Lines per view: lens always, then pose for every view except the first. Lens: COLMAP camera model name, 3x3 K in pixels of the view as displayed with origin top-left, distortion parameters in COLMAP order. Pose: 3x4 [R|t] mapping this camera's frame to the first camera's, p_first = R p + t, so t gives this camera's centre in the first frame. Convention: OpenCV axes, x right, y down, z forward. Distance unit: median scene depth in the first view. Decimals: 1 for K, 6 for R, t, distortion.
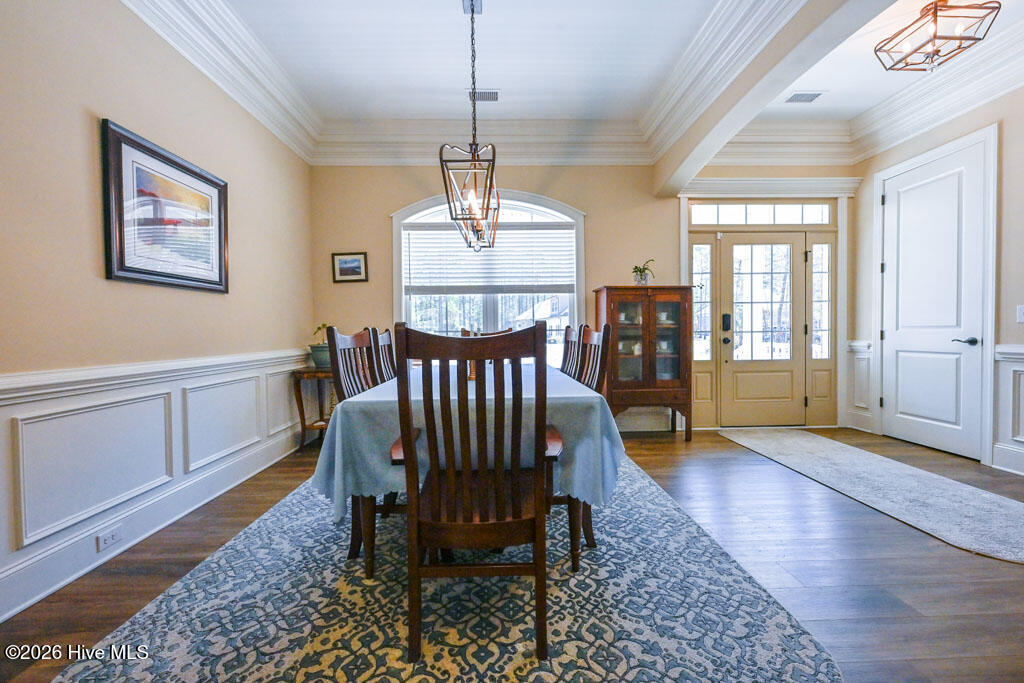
lens RADIAL K [[403.6, 0, 510.1], [0, 403.6, 340.3], [0, 0, 1]] dist [-0.000910, -0.000496]
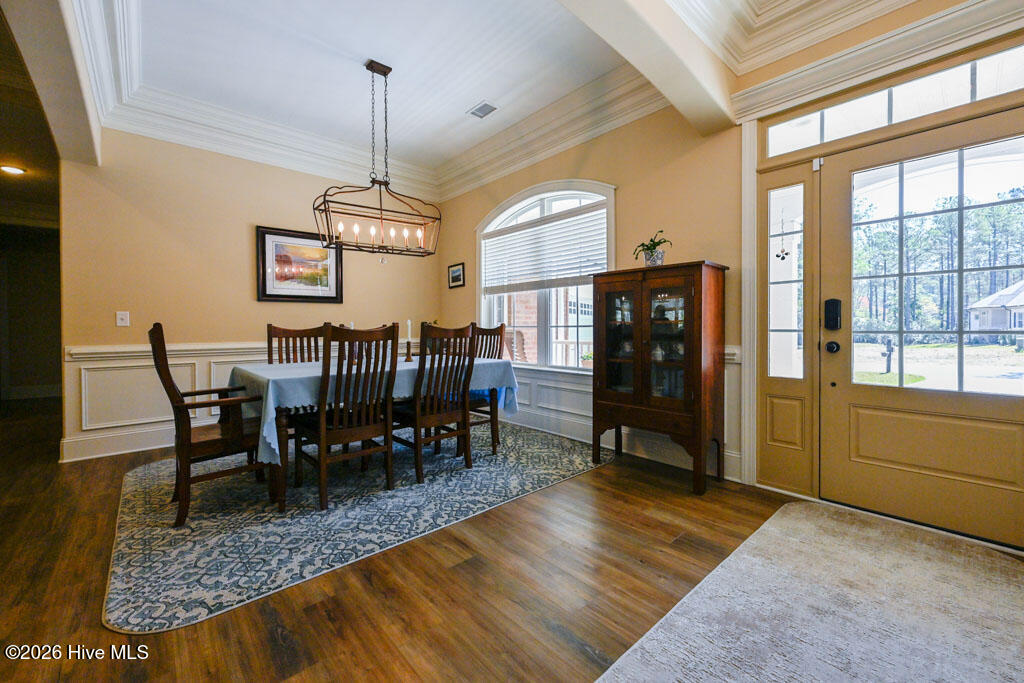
lens RADIAL K [[403.6, 0, 508.4], [0, 403.6, 329.8], [0, 0, 1]] dist [-0.000910, -0.000496]
pose [[0.647051, 0.014676, -0.762306, 0.689122], [-0.019703, 0.999803, 0.002524, -0.015878], [0.762192, 0.013386, 0.647212, 0.300071]]
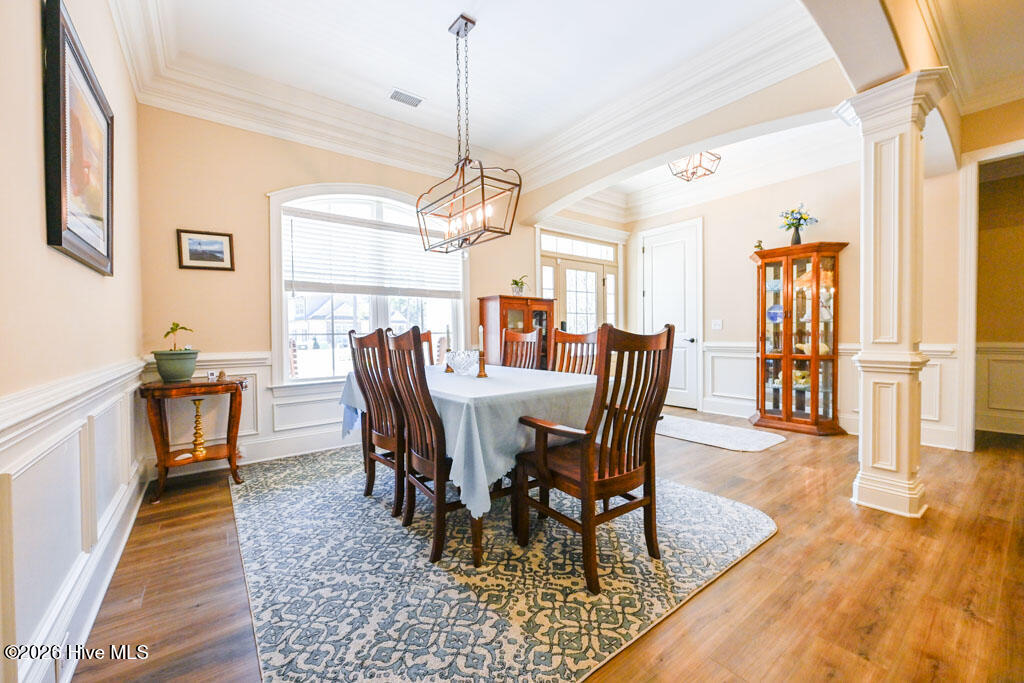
lens RADIAL K [[403.6, 0, 509.8], [0, 403.6, 337.9], [0, 0, 1]] dist [-0.000910, -0.000496]
pose [[0.815574, -0.001954, 0.578650, -0.370378], [0.012888, 0.999808, -0.014788, 0.005235], [-0.578510, 0.019518, 0.815442, 0.036812]]
